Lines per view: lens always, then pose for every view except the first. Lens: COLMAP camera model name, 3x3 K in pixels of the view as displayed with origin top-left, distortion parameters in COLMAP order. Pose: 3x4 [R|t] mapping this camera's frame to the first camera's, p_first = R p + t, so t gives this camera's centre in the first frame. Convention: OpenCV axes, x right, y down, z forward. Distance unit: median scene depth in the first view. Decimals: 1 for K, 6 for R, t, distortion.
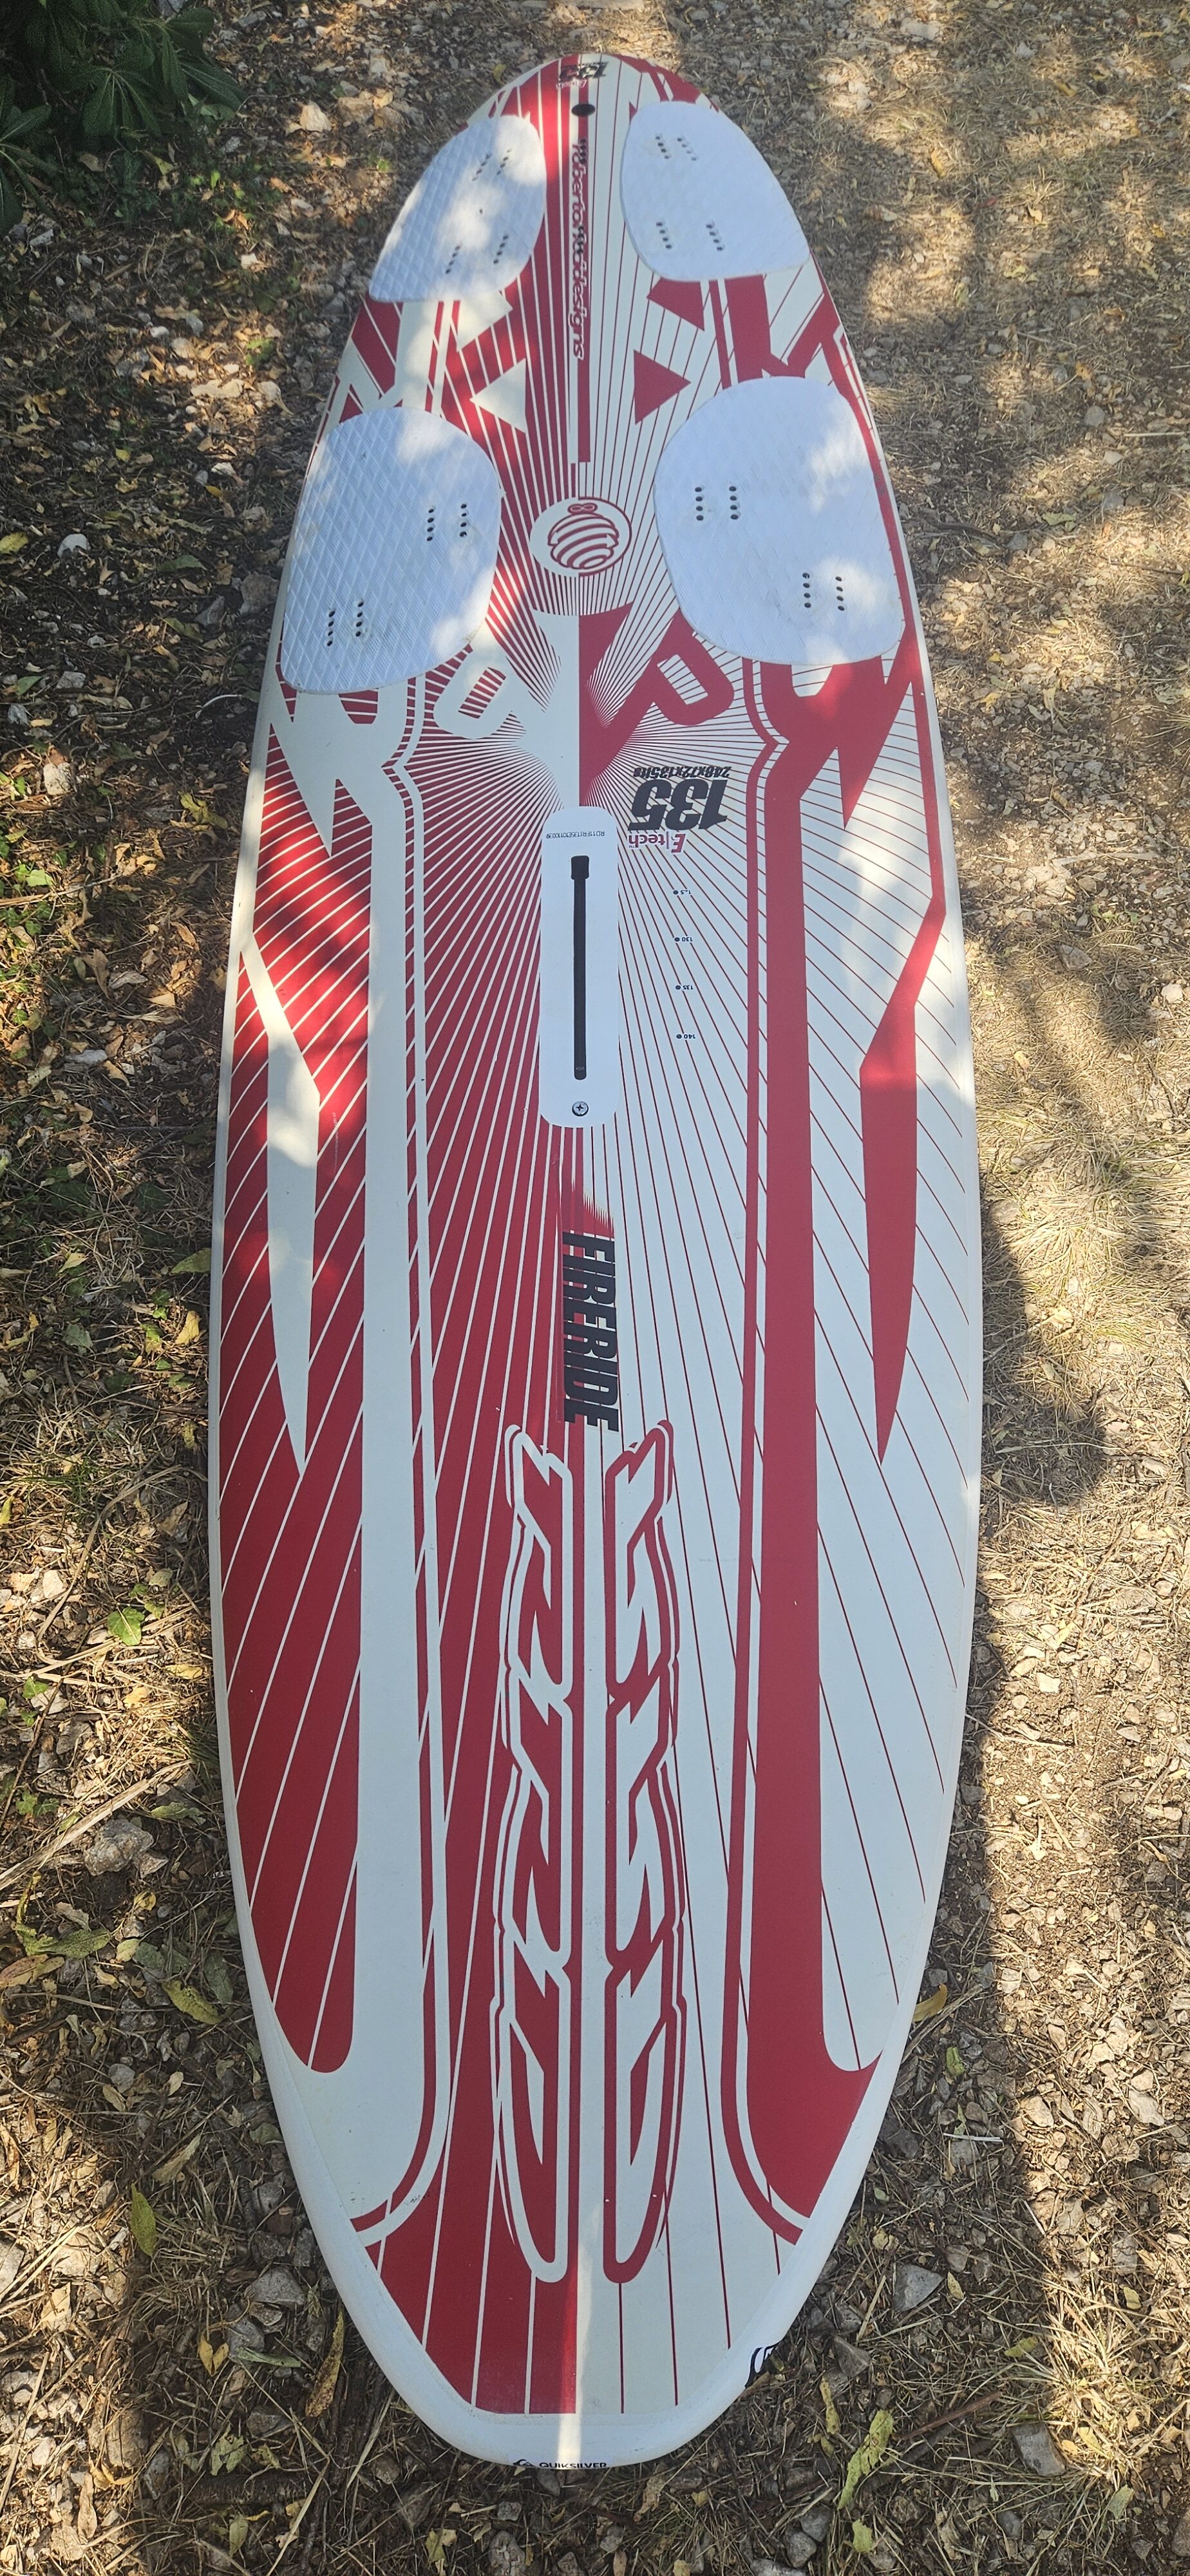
lens RADIAL K [[1858.3, 0, 595.0], [0, 1858.3, 1288.0], [0, 0, 1]] dist [0.032845, -0.003912]
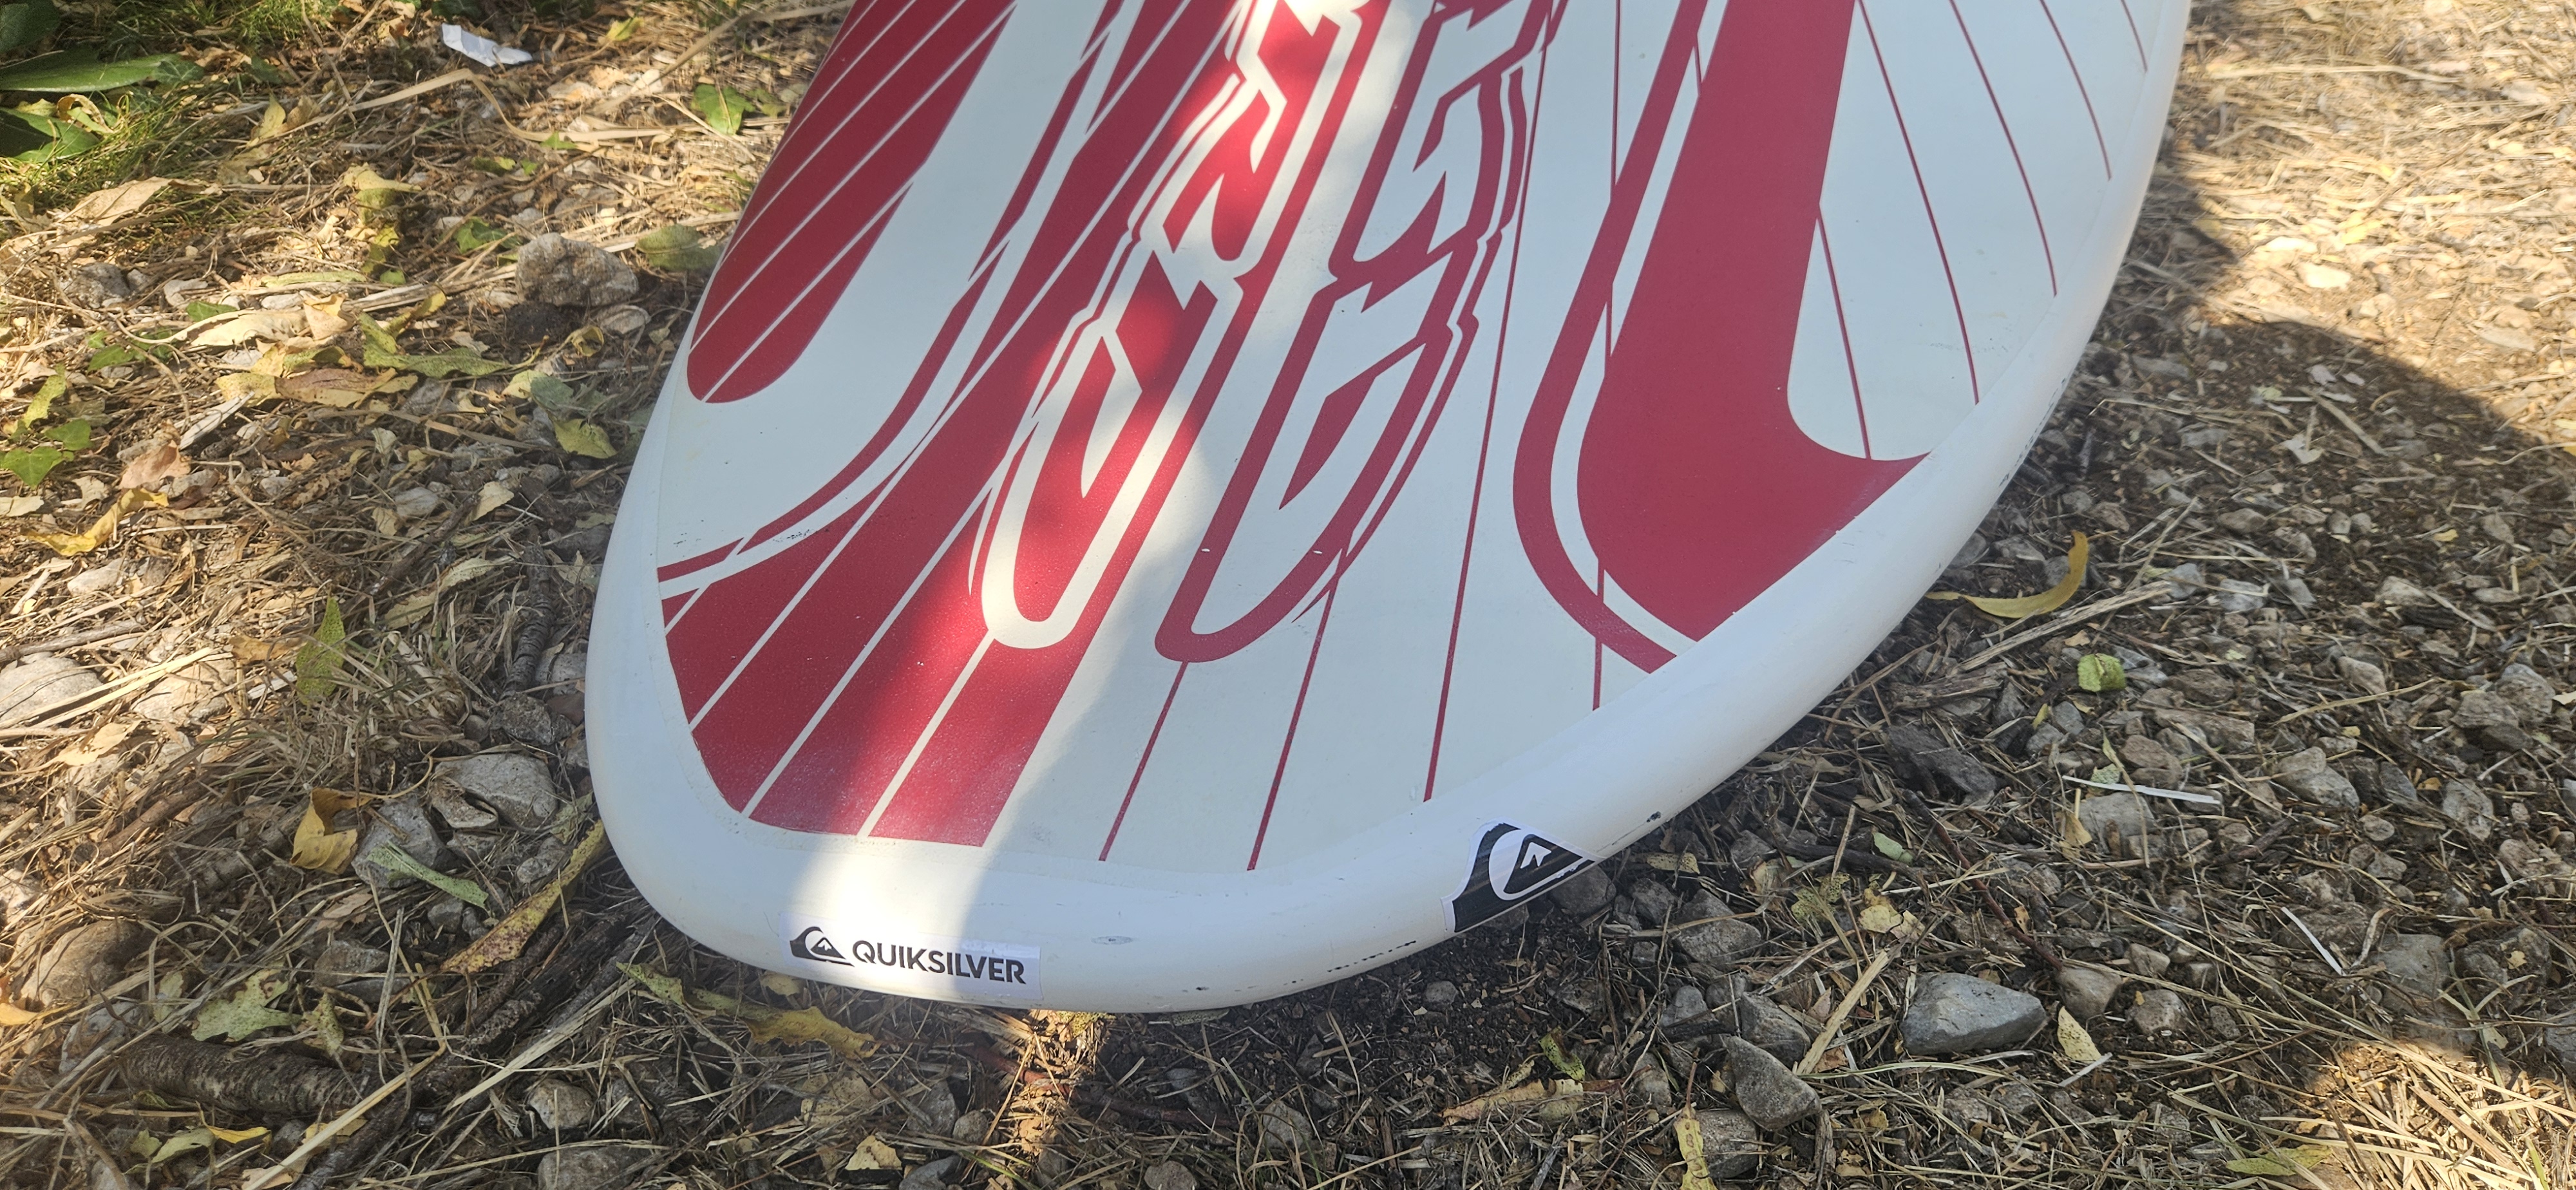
lens RADIAL K [[1858.3, 0, 1242.9], [0, 1858.3, 596.6], [0, 0, 1]] dist [0.032845, -0.003912]
pose [[0.964751, 0.116526, -0.235959, 0.115096], [-0.178524, 0.948555, -0.261483, 0.612107], [0.193351, 0.294390, 0.935922, 0.626177]]
